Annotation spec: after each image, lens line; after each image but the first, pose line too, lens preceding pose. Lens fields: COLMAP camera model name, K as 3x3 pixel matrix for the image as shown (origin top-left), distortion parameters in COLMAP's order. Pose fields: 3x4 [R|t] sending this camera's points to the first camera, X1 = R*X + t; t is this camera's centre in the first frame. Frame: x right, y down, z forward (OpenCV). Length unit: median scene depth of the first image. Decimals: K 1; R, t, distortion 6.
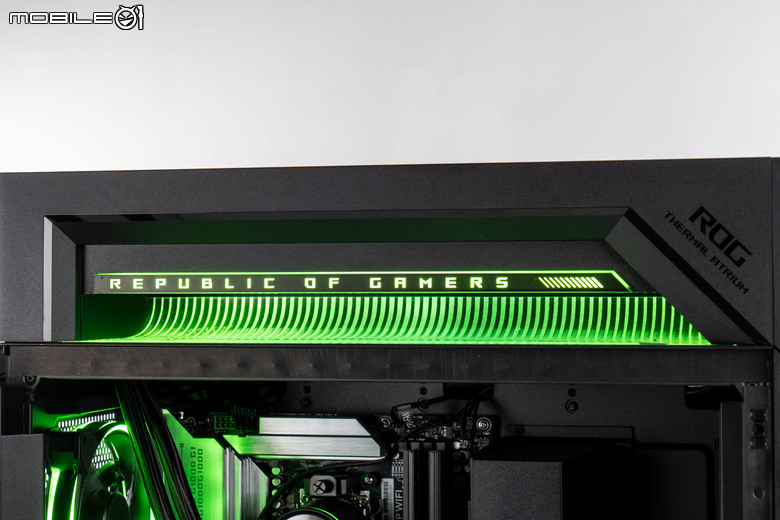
lens RADIAL K [[1785.3, 0, 390.0], [0, 1785.3, 260.0], [0, 0, 1]] dist [0.001689, -0.283424]
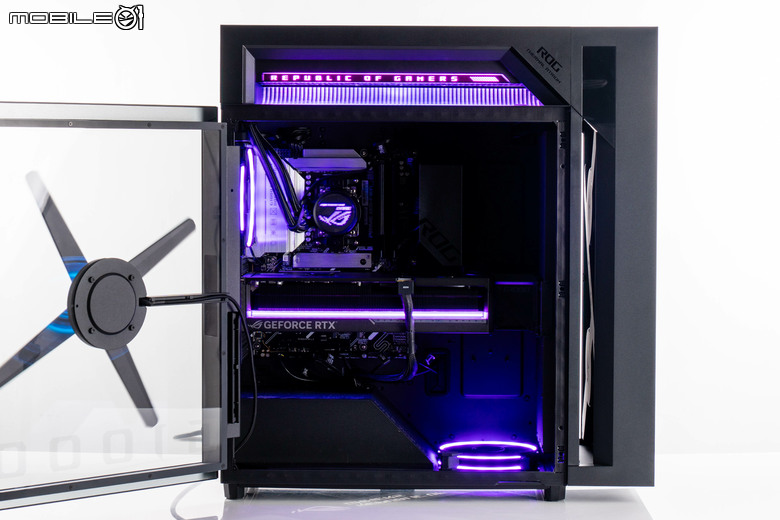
lens RADIAL K [[1953.8, 0, 429.3], [0, 1953.8, 259.2], [0, 0, 1]] dist [-0.015251, -0.347216]
pose [[0.970625, -0.007420, 0.240484, -0.479436], [-0.010332, 0.997317, 0.072473, 0.052197], [-0.240377, -0.072829, 0.967944, -1.204797]]
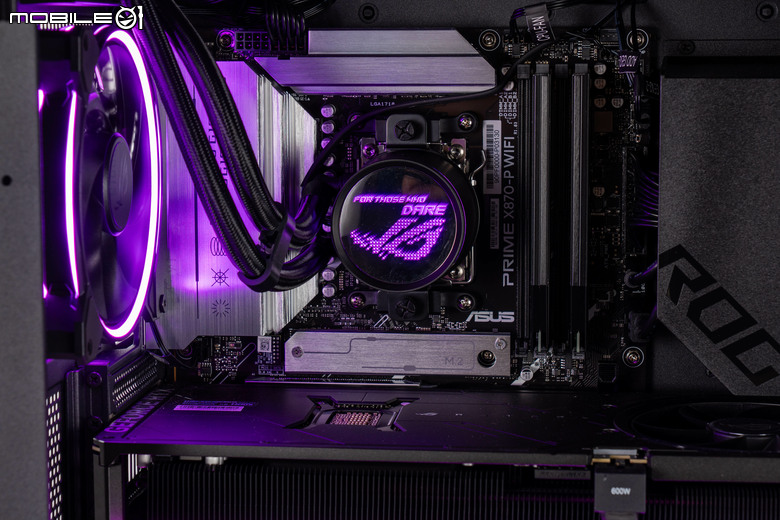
lens RADIAL K [[1785.3, 0, 390.0], [0, 1785.3, 260.0], [0, 0, 1]] dist [0.001689, -0.283424]
pose [[0.990989, -0.017826, 0.132755, -0.137958], [-0.001496, 0.989570, 0.144043, 0.079141], [-0.133938, -0.142944, 0.980626, 0.331436]]
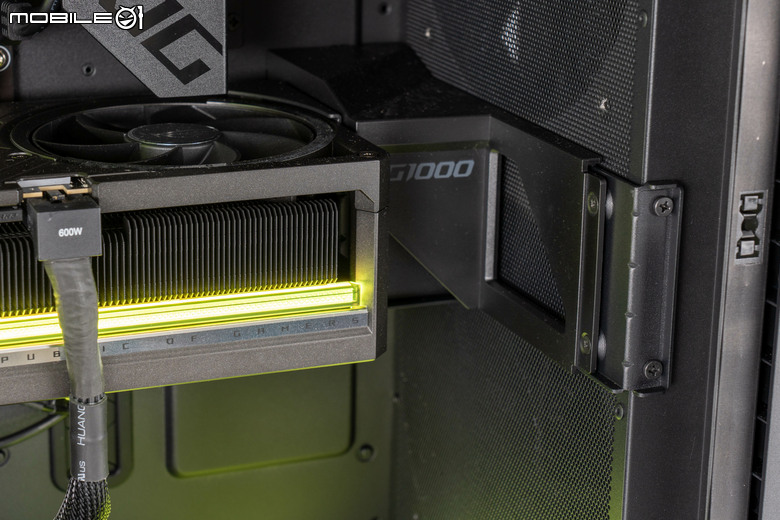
lens RADIAL K [[1785.3, 0, 390.0], [0, 1785.3, 260.0], [0, 0, 1]] dist [0.001689, -0.283424]
pose [[0.803385, -0.156474, 0.574534, -0.187393], [-0.034965, 0.950795, 0.307841, 0.100256], [-0.594433, -0.267403, 0.758383, 0.484256]]
